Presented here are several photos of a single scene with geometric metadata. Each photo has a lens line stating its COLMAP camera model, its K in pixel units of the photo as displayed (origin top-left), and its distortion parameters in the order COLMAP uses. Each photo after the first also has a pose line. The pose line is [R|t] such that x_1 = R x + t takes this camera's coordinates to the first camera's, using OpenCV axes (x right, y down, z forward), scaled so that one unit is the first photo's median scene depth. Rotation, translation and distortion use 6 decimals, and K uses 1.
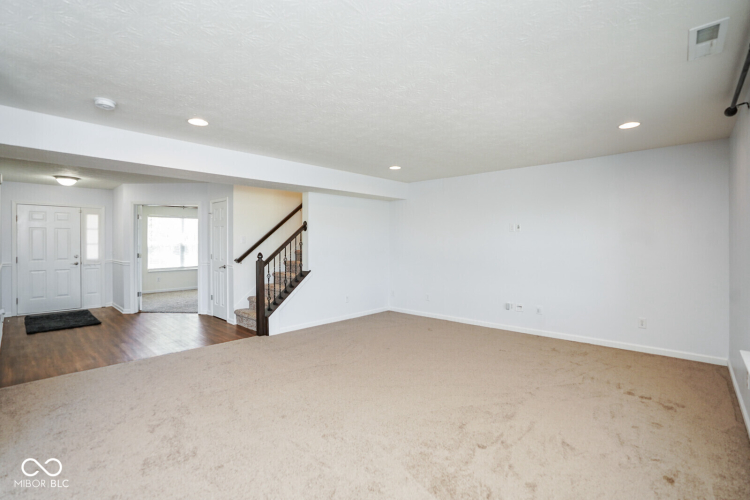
lens RADIAL K [[340.1, 0, 378.6], [0, 340.1, 241.6], [0, 0, 1]] dist [-0.041100, 0.012528]
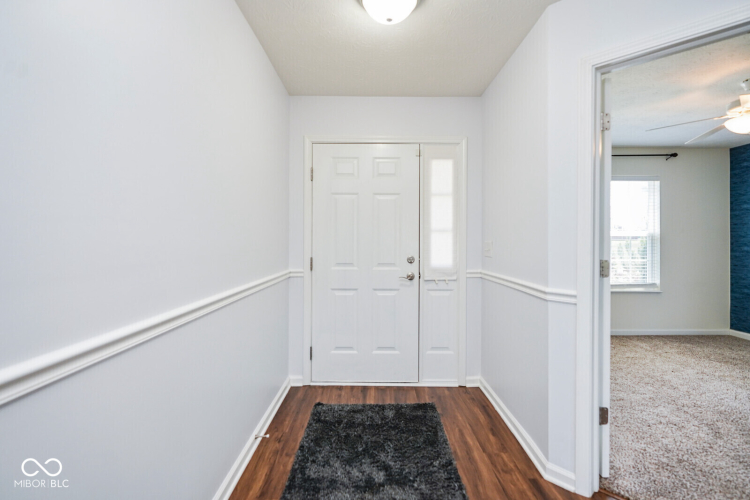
lens RADIAL K [[340.1, 0, 376.4], [0, 340.1, 249.5], [0, 0, 1]] dist [-0.041100, 0.012528]
pose [[0.657418, 0.005966, -0.753503, -0.610987], [-0.005754, 0.999979, 0.002898, 0.030623], [0.753504, 0.002431, 0.657438, 0.677431]]
